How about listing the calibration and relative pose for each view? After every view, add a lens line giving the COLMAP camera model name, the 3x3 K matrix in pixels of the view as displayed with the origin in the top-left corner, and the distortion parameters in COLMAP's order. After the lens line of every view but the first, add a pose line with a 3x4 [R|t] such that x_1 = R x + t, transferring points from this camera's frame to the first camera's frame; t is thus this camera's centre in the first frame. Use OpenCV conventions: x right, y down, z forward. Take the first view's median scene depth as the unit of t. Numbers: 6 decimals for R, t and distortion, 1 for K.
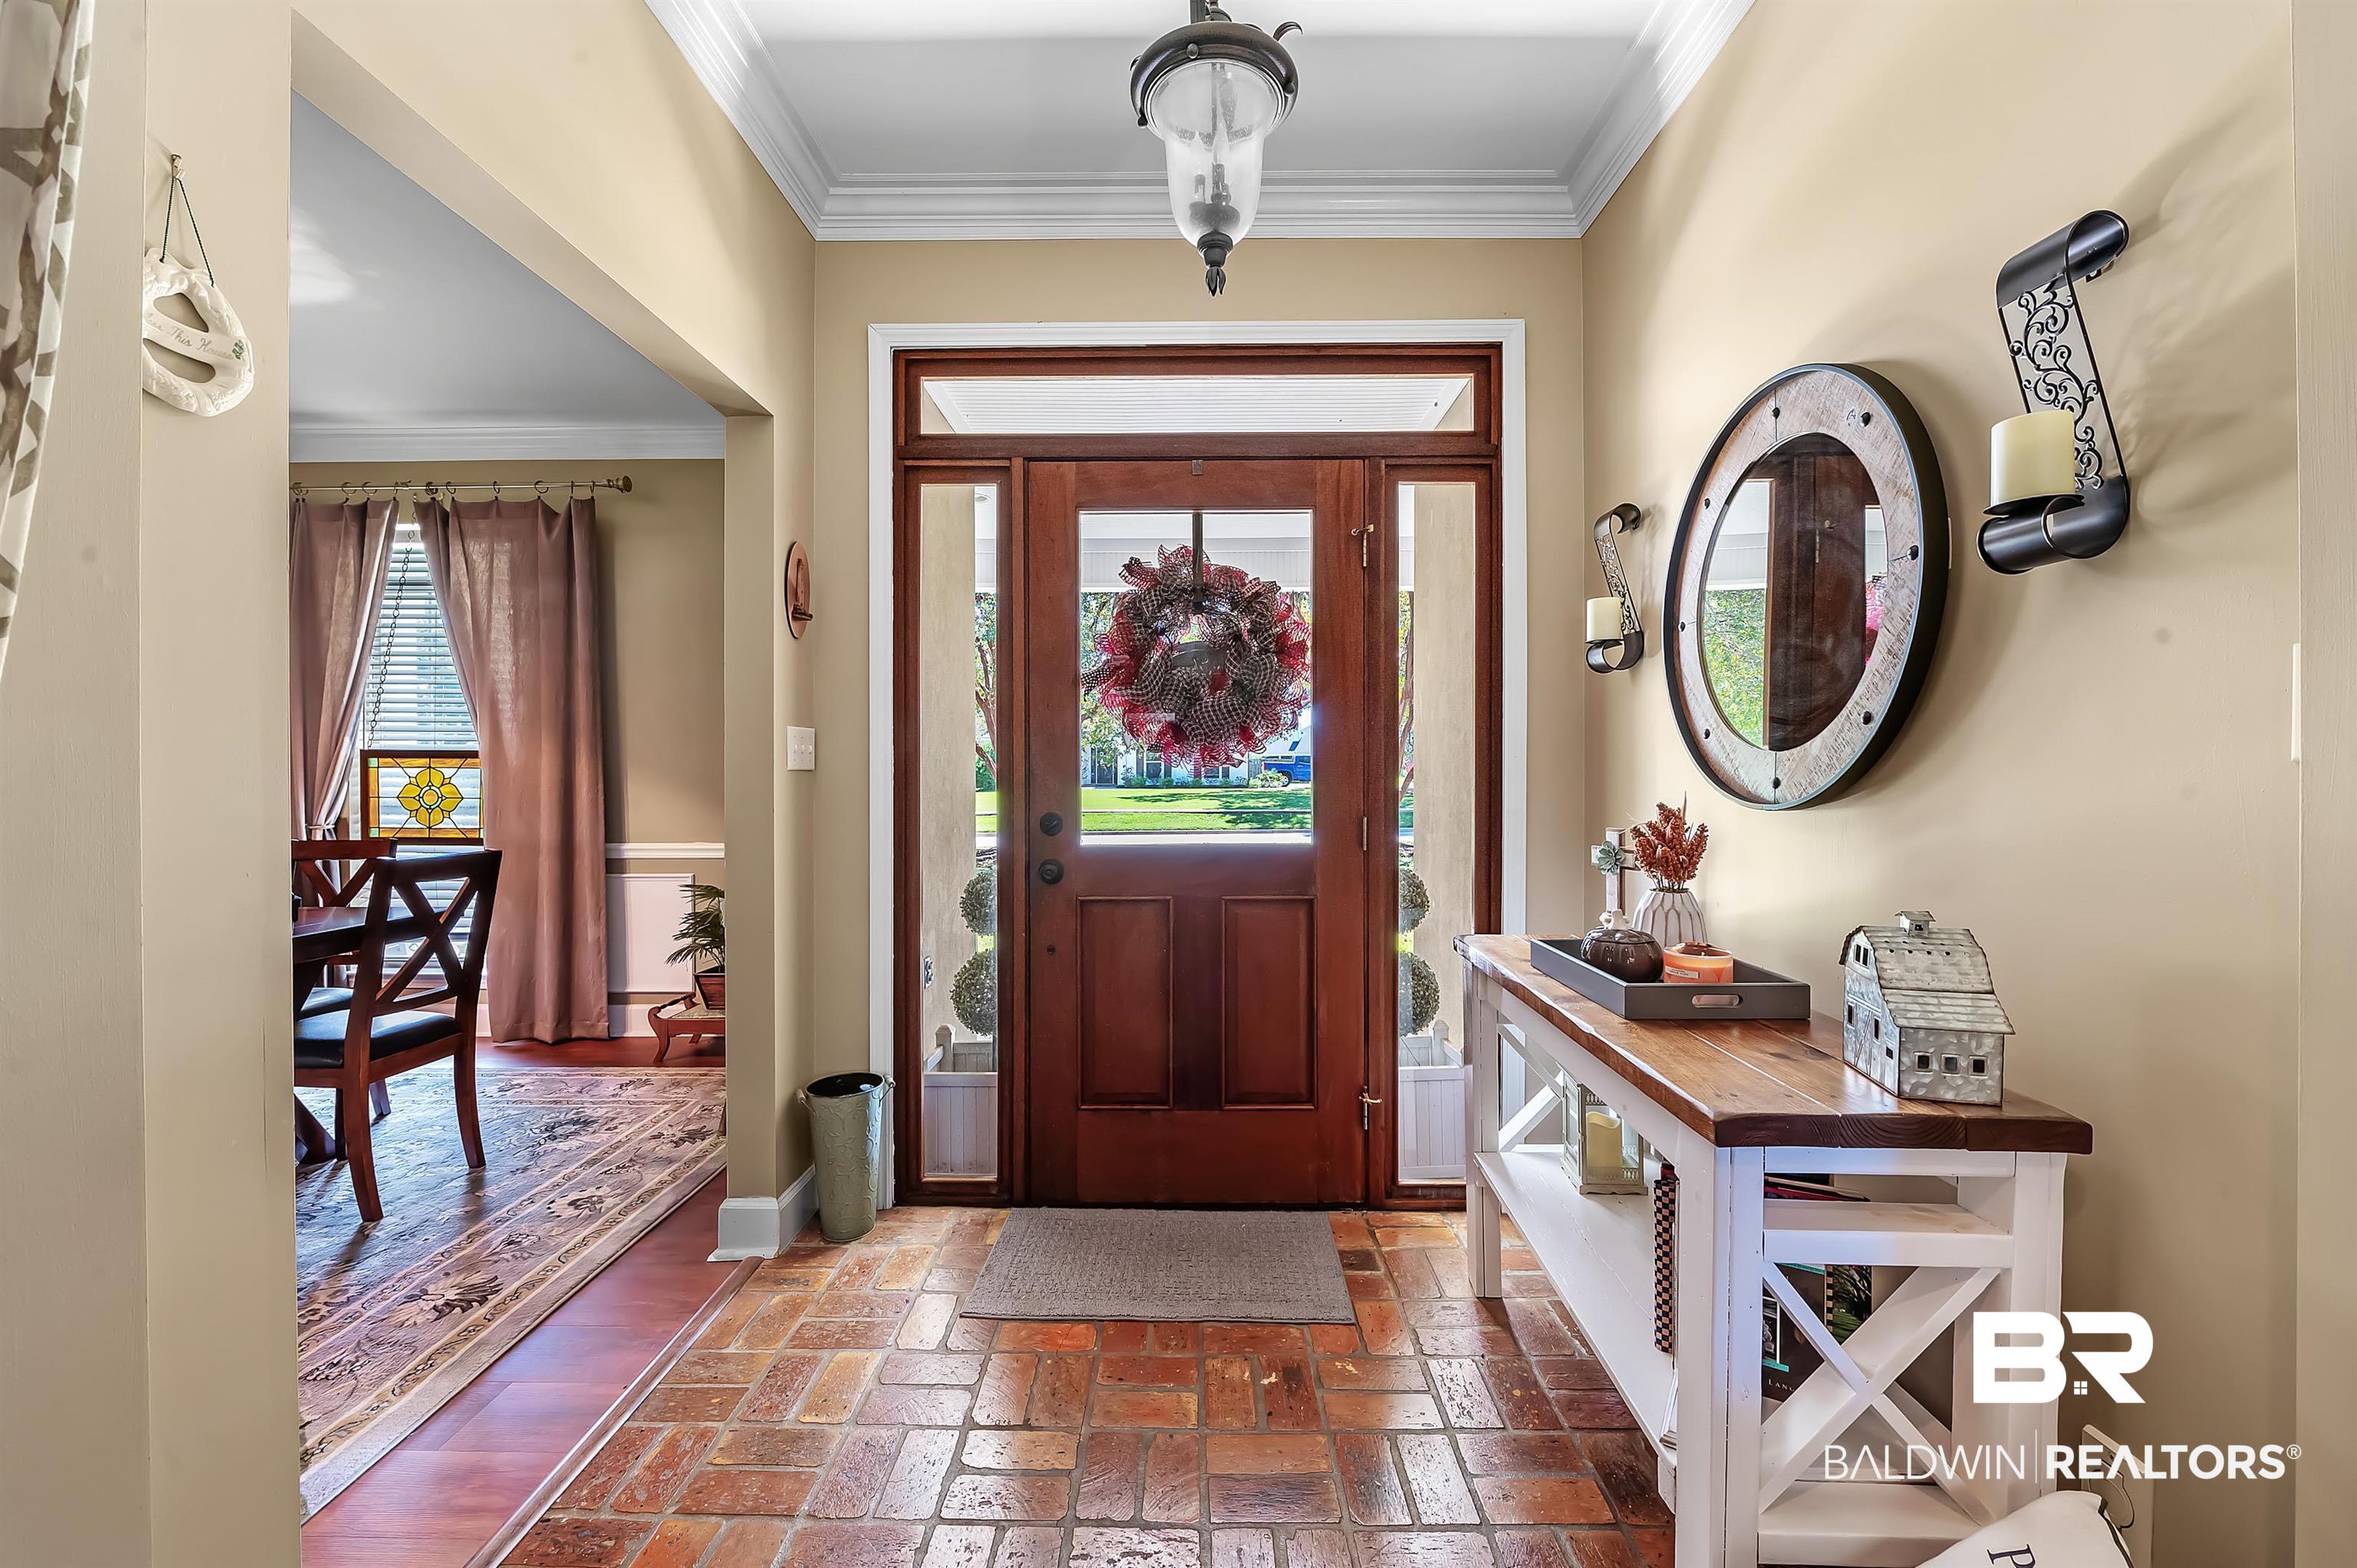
lens RADIAL K [[933.4, 0, 1178.5], [0, 933.4, 784.0], [0, 0, 1]] dist [-0.010452, -0.000284]
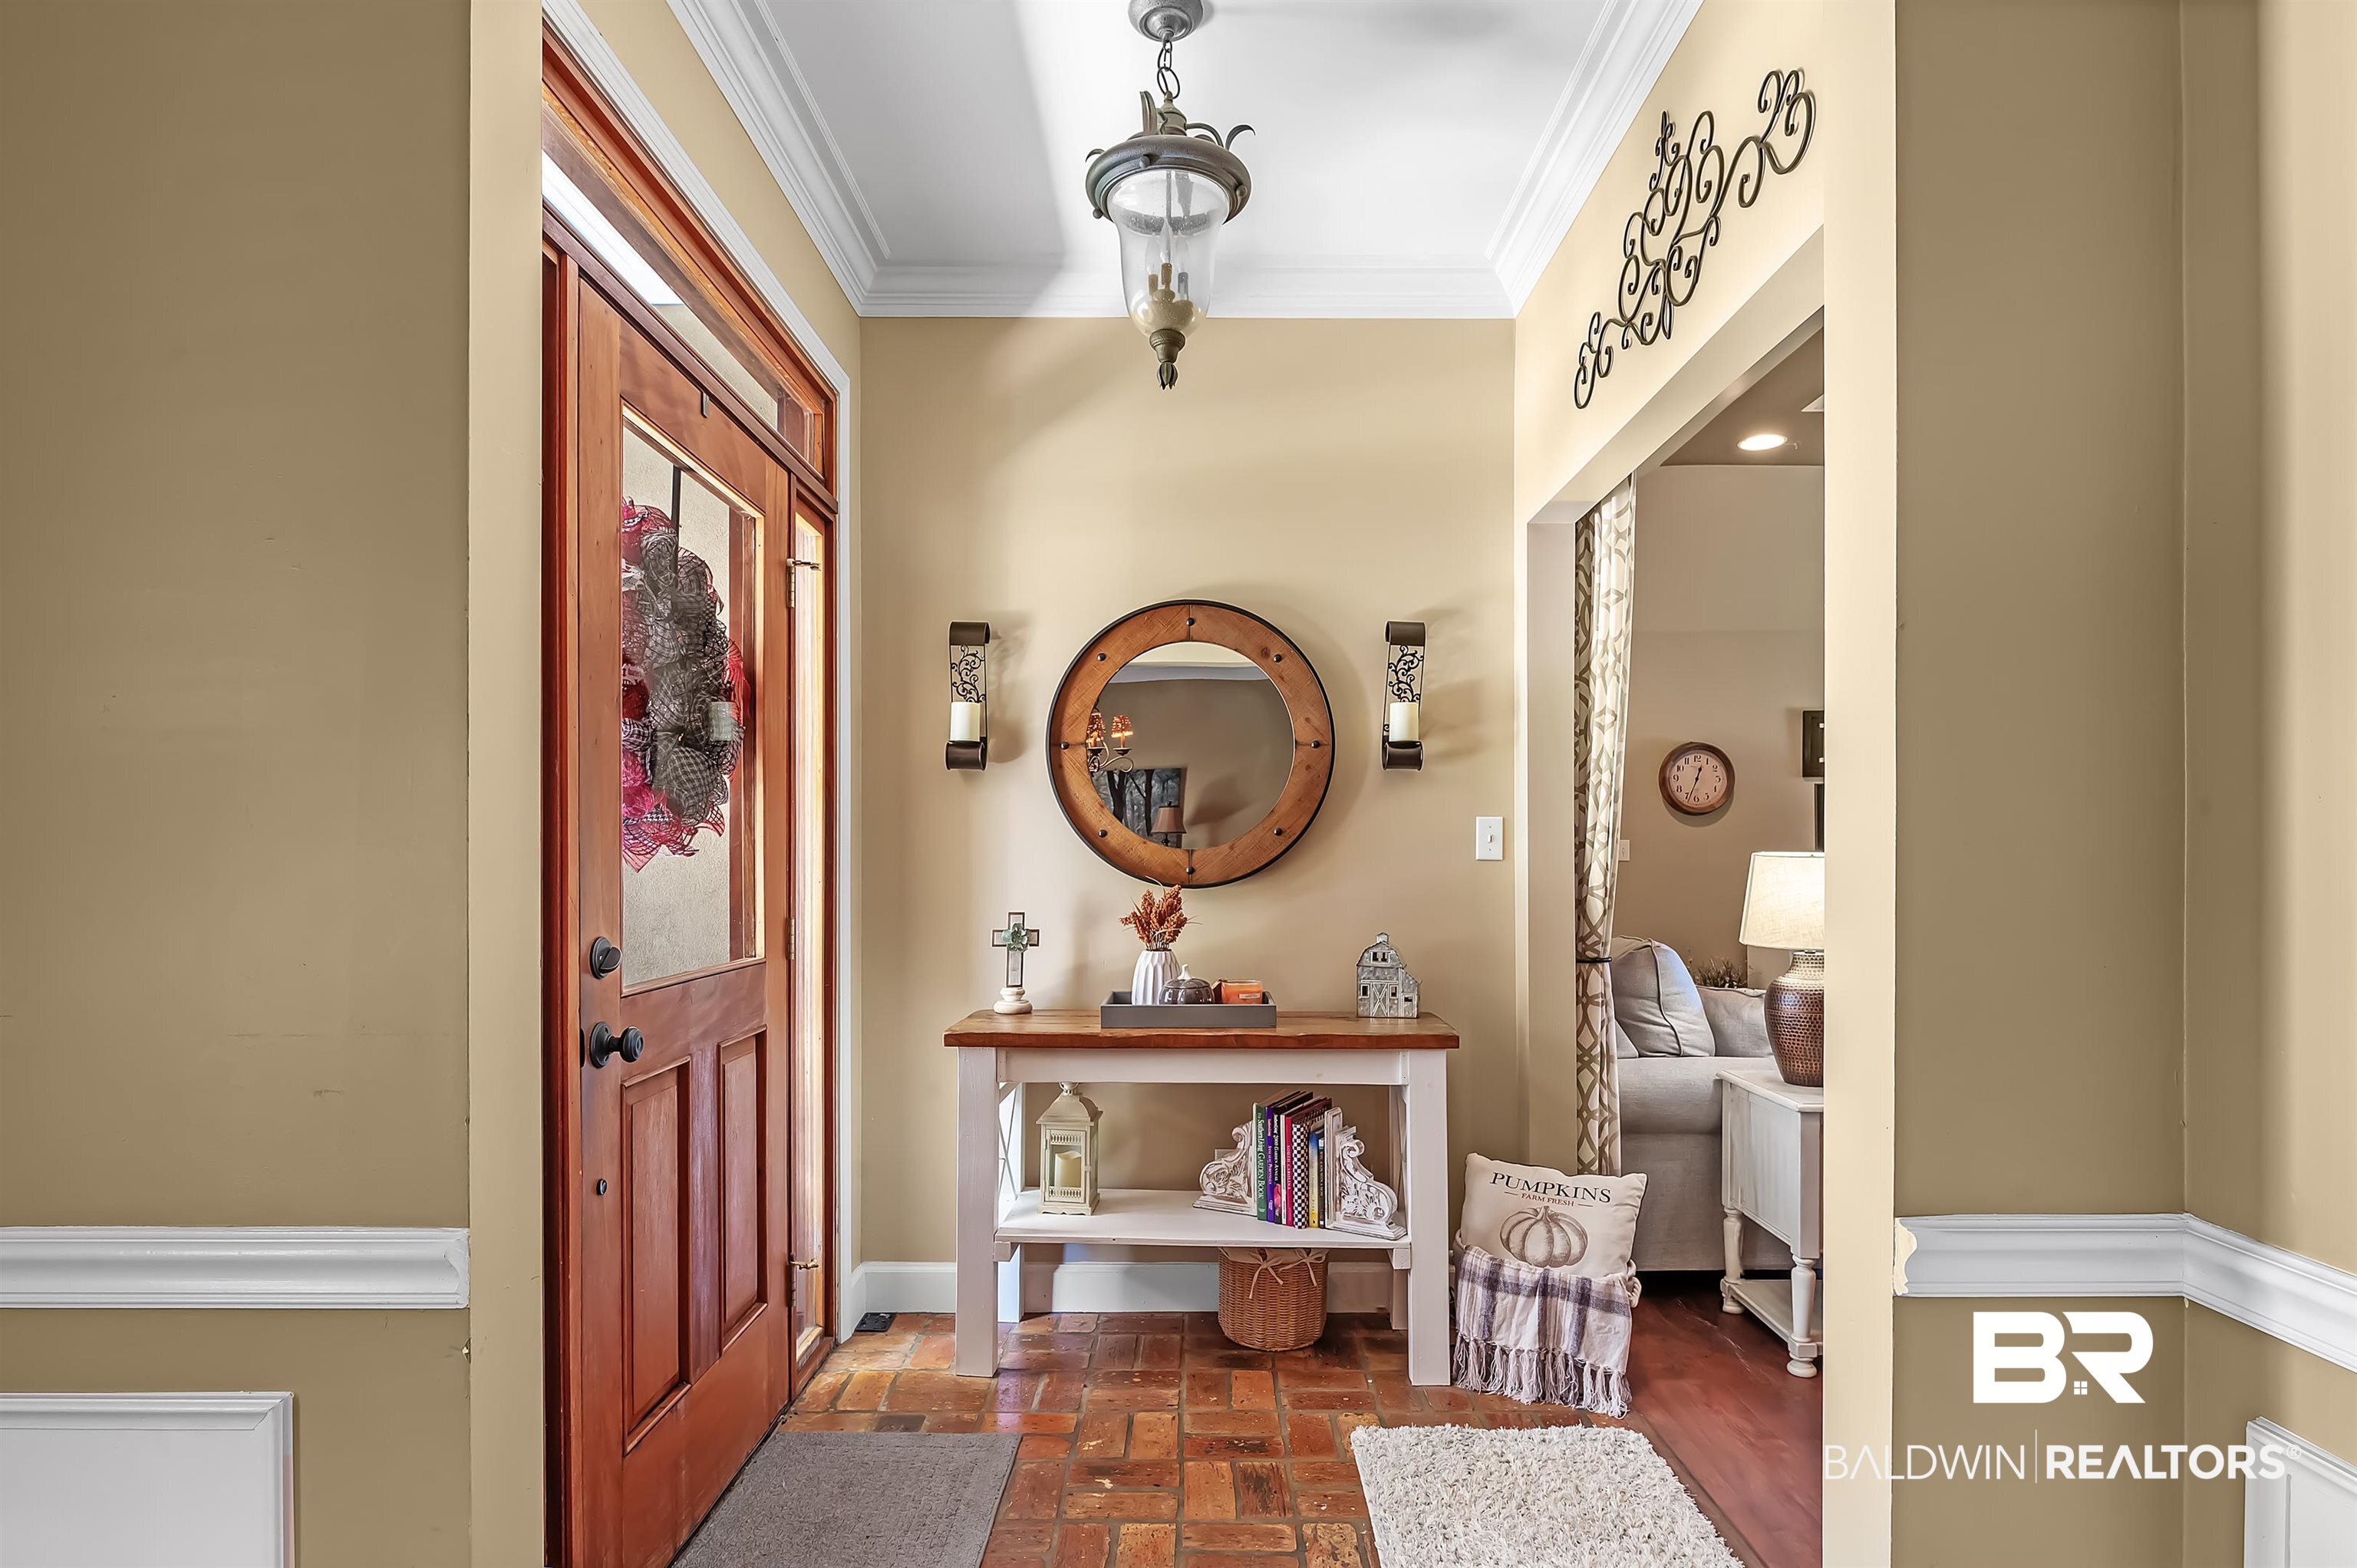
lens RADIAL K [[1251.9, 0, 1207.3], [0, 1251.9, 866.8], [0, 0, 1]] dist [-0.000723, -0.000032]
pose [[-0.021732, -0.003998, 0.999756, -0.536925], [0.010779, 0.999933, 0.004233, -0.005827], [-0.999706, 0.010869, -0.021688, 0.403053]]
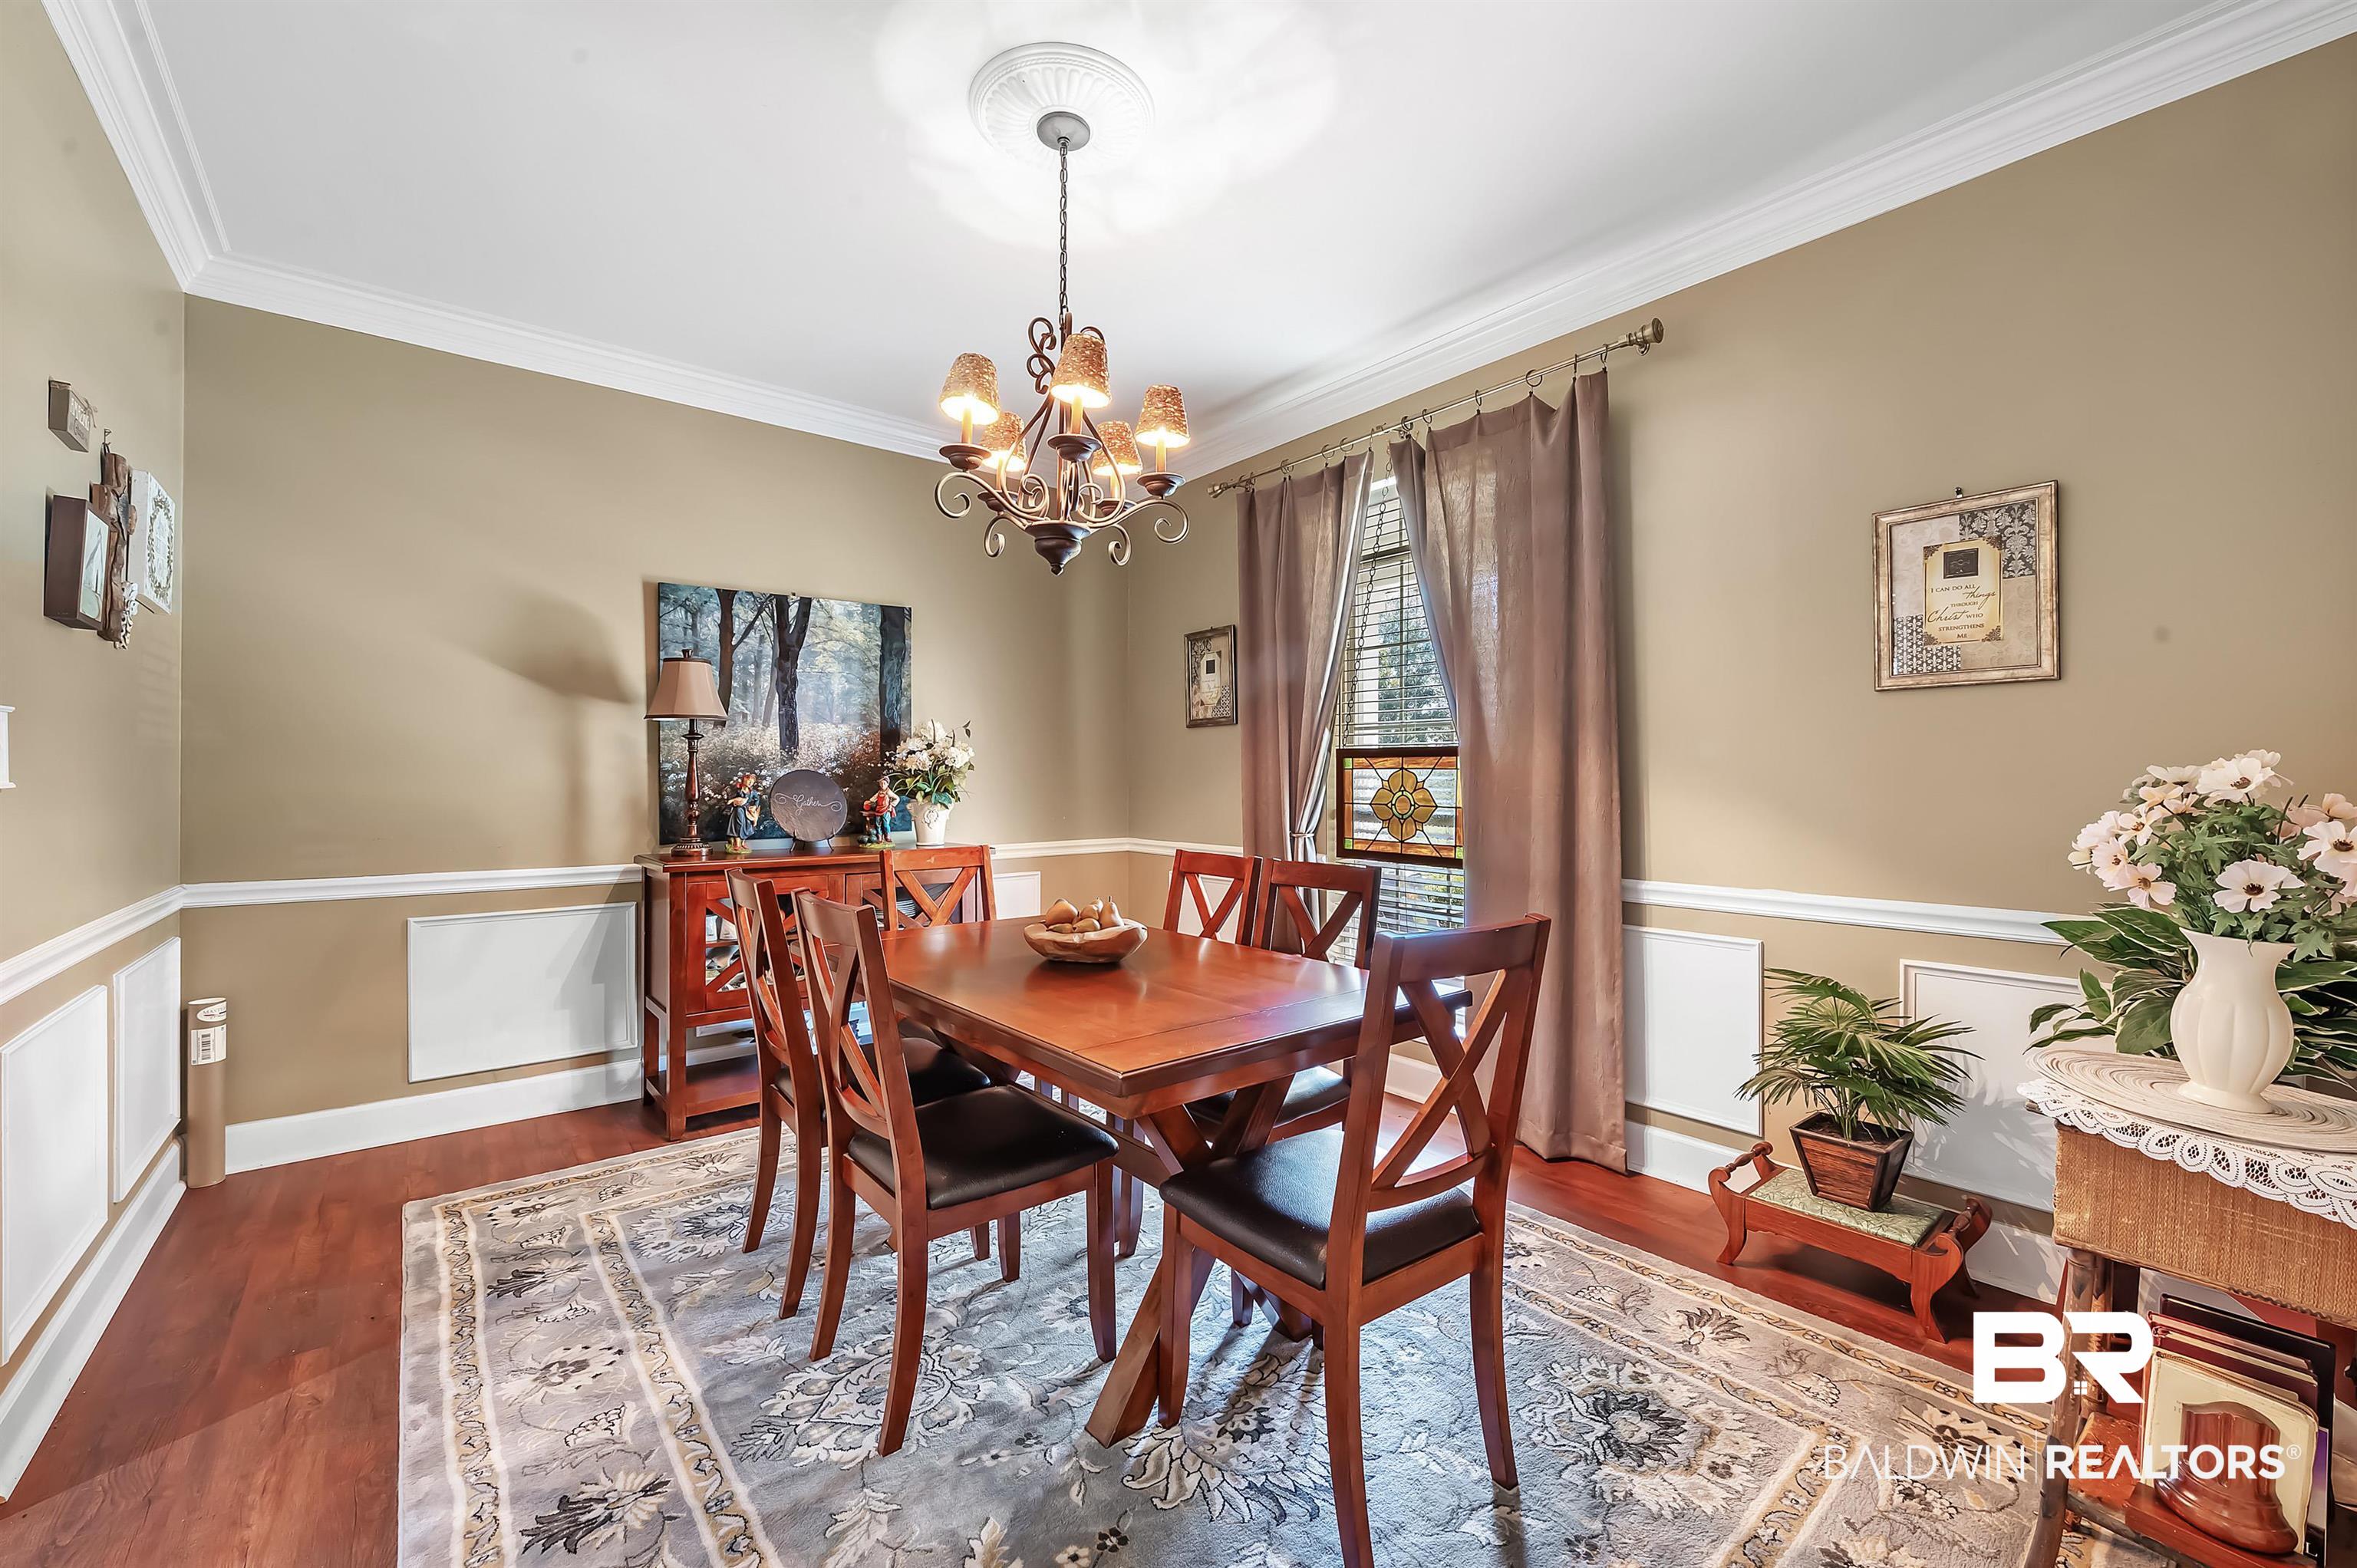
lens RADIAL K [[935.0, 0, 1179.8], [0, 935.0, 775.5], [0, 0, 1]] dist [-0.000227, -0.000260]
pose [[0.637124, -0.000313, -0.770761, -0.303067], [-0.008135, 0.999941, -0.007130, -0.004202], [0.770718, 0.010813, 0.637085, 0.328993]]
